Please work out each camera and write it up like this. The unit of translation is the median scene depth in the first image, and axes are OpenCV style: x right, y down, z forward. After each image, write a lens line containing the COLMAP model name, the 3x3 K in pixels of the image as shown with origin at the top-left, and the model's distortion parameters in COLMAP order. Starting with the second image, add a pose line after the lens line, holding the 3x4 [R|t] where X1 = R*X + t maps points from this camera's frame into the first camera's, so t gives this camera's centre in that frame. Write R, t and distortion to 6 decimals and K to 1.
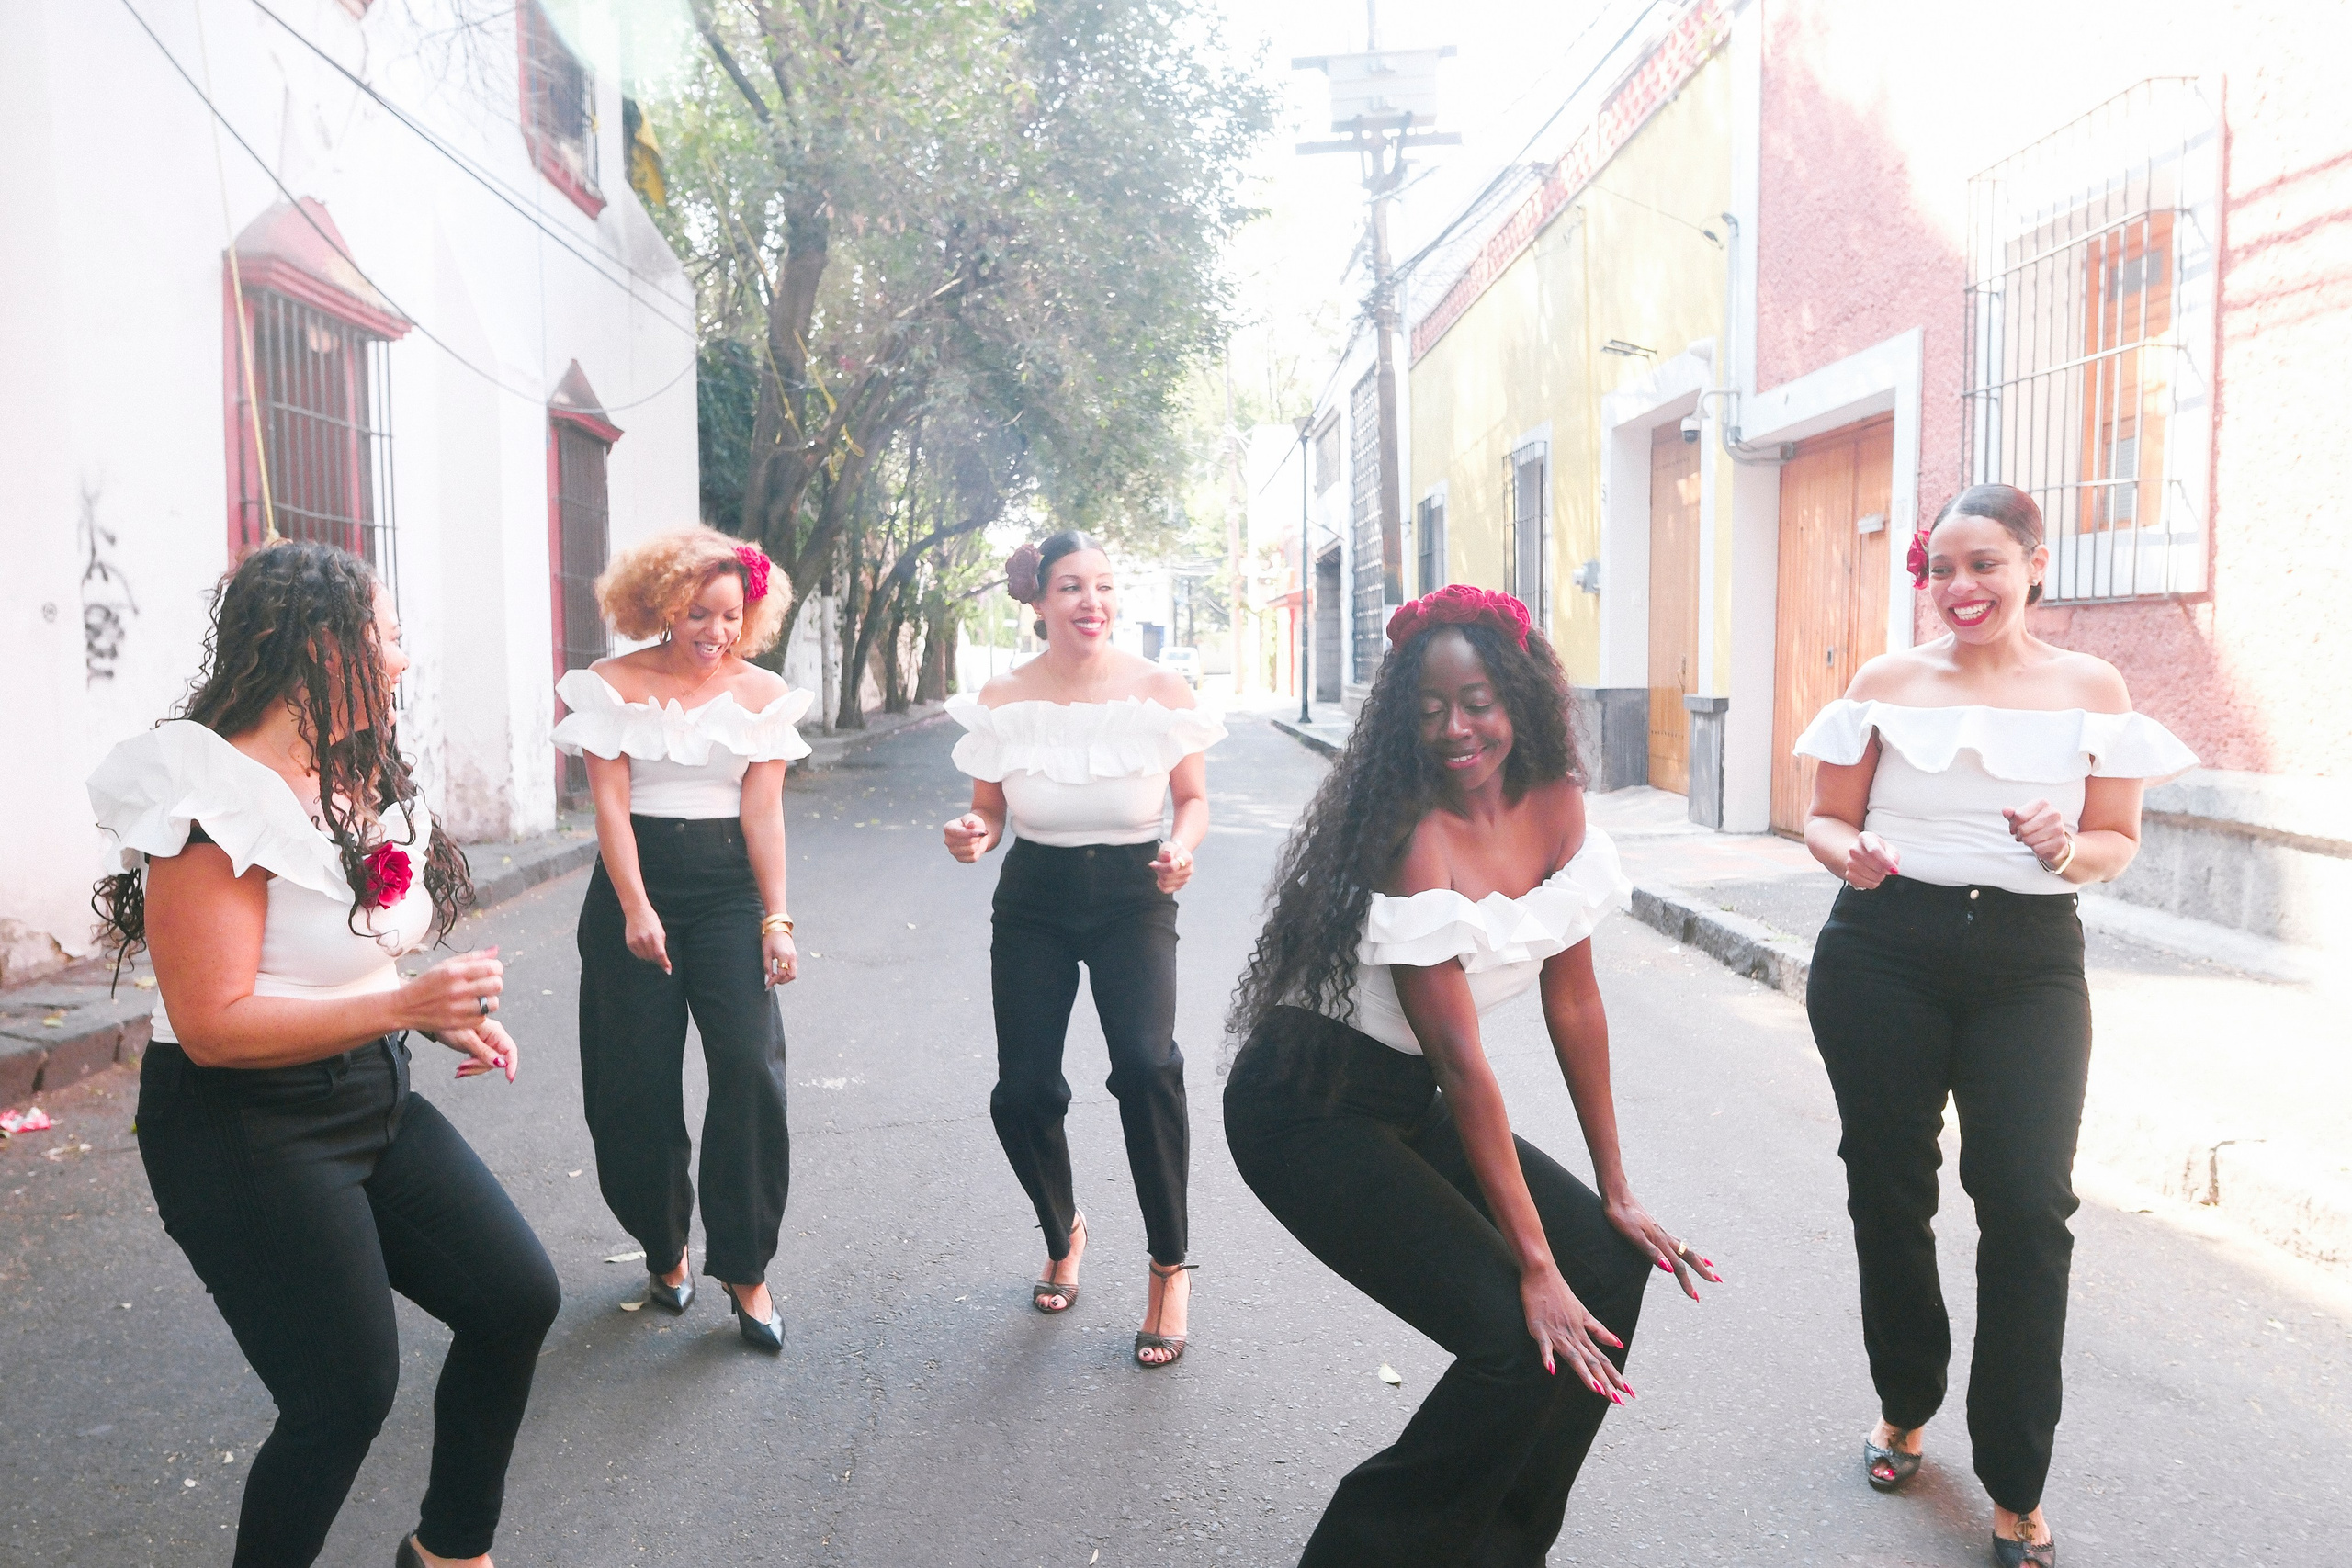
lens RADIAL K [[1425.9, 0, 1176.0], [0, 1425.9, 784.0], [0, 0, 1]] dist [-0.050462, 0.001140]
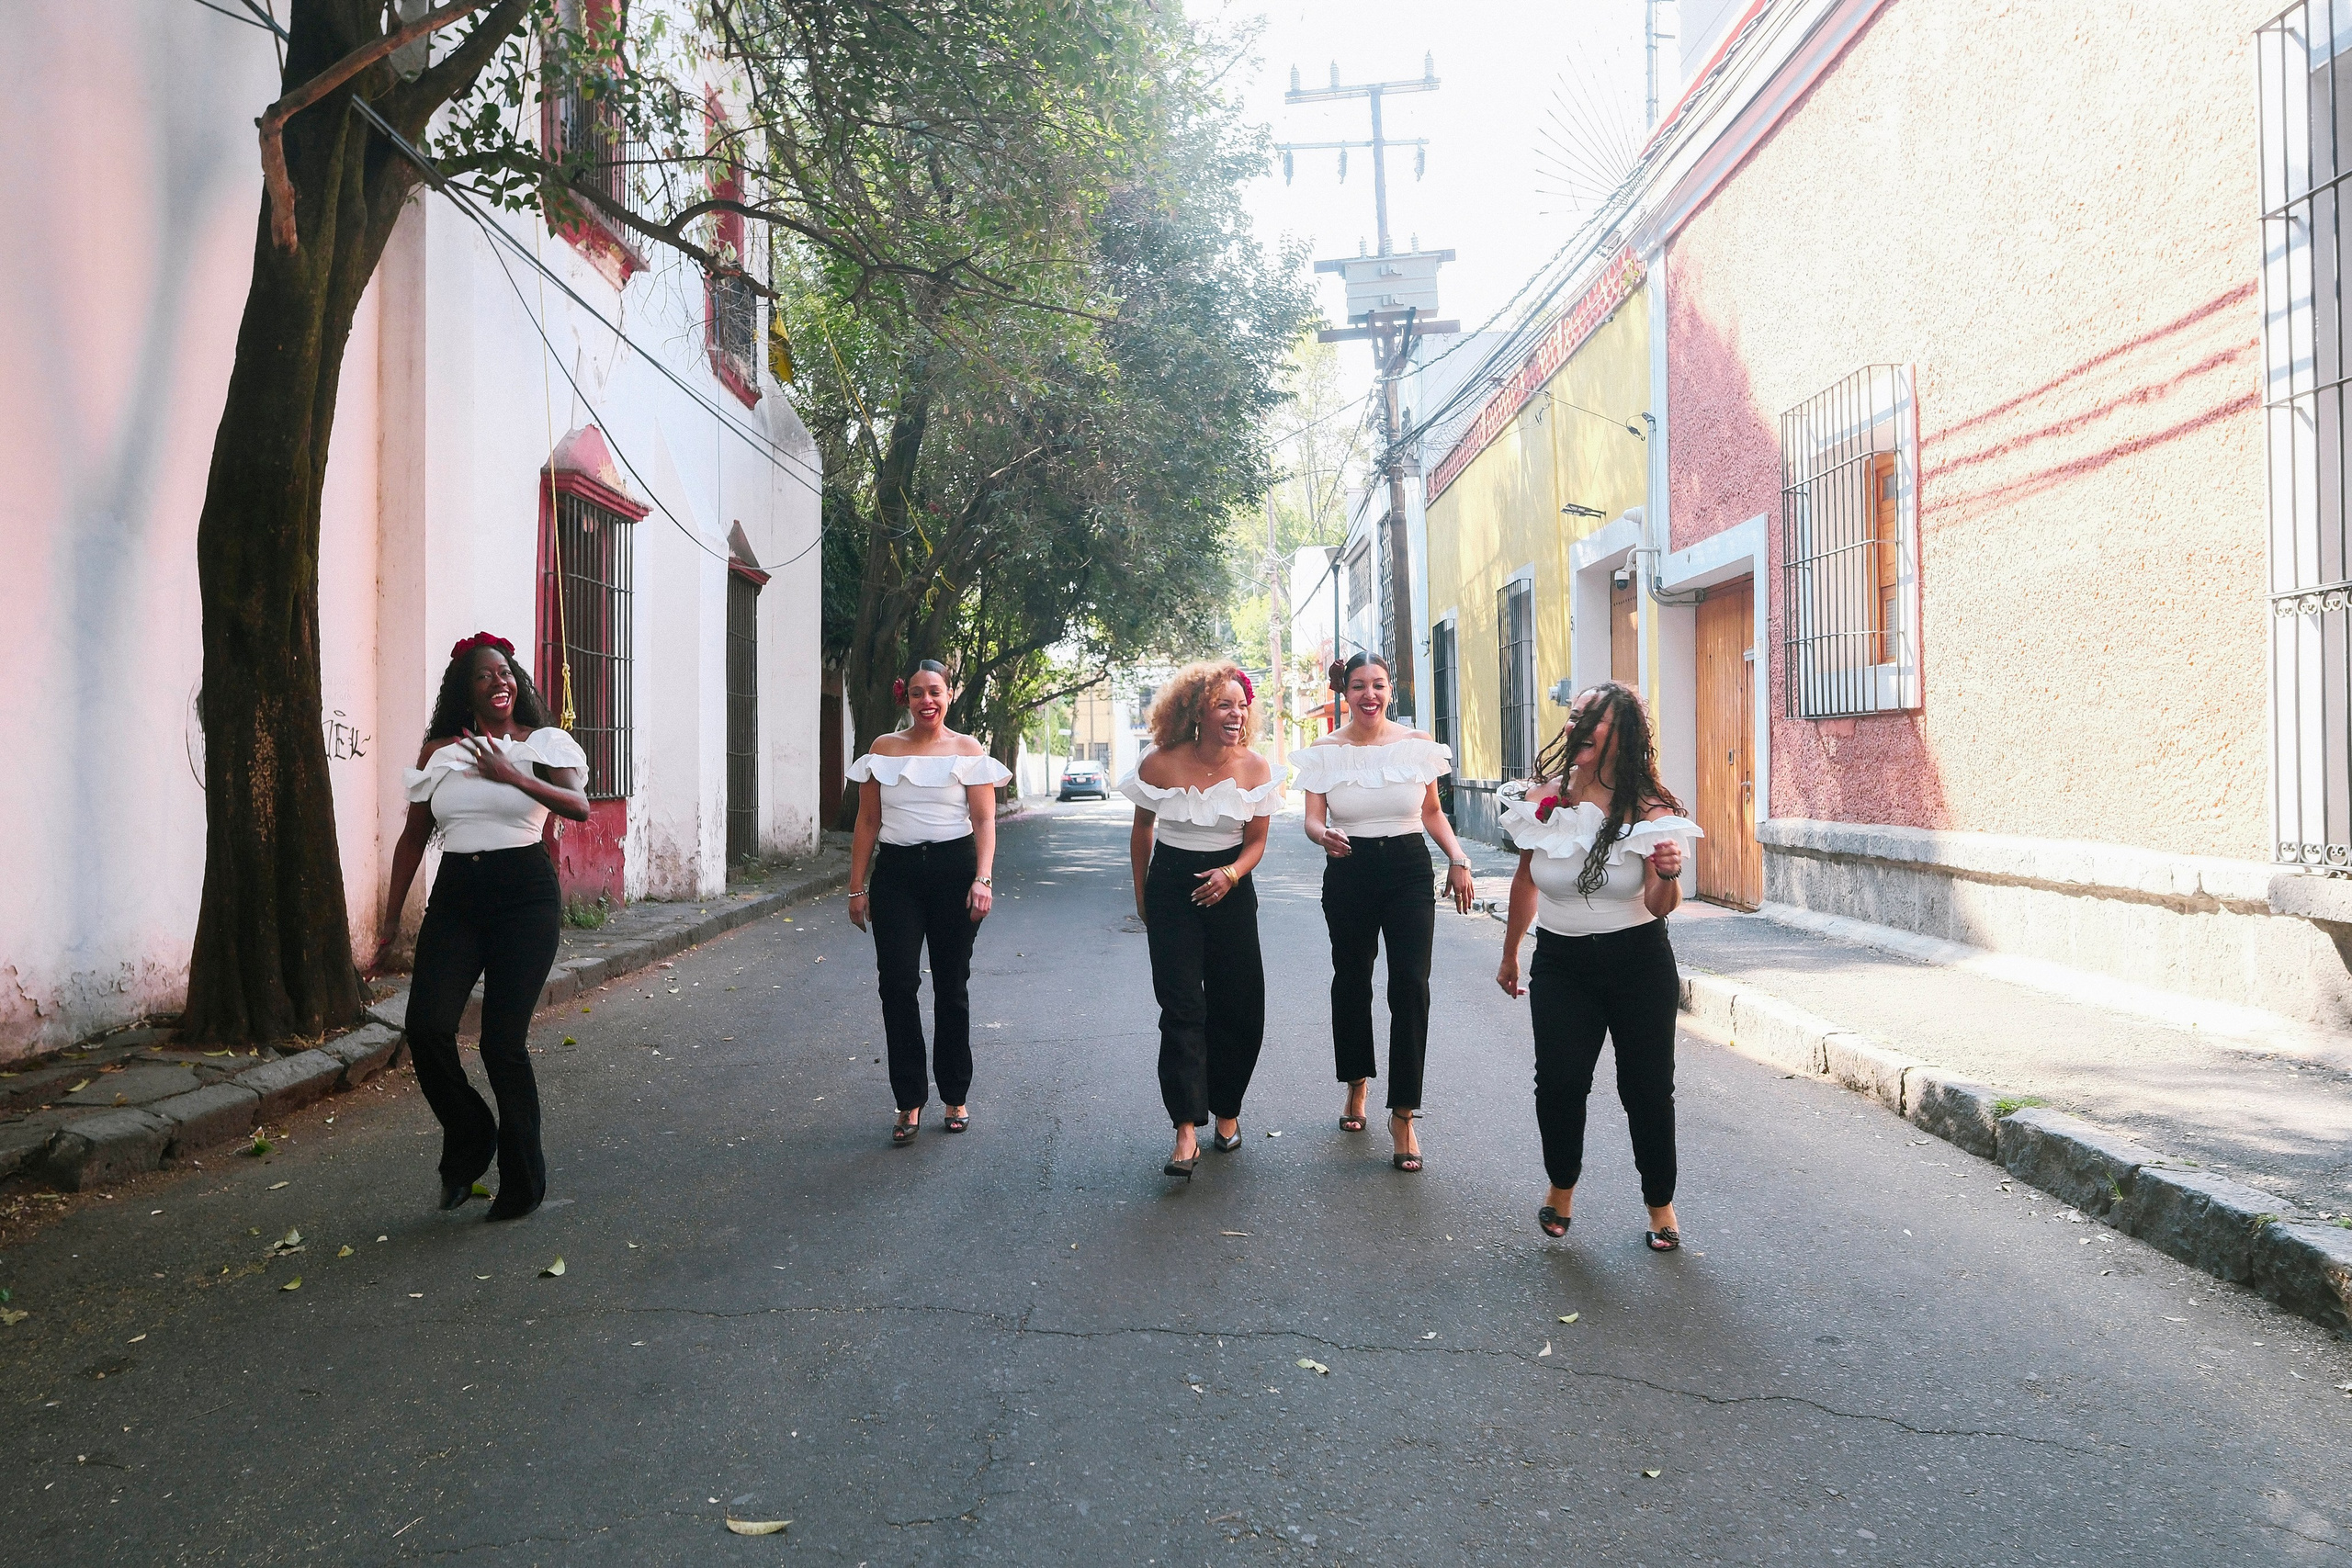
lens RADIAL K [[1380.3, 0, 1176.0], [0, 1380.3, 784.0], [0, 0, 1]] dist [-0.133953, -0.000125]
pose [[0.999439, 0.000433, -0.033499, 0.002358], [-0.002926, 0.997224, -0.074404, 0.017119], [0.033374, 0.074461, 0.996665, -0.148118]]
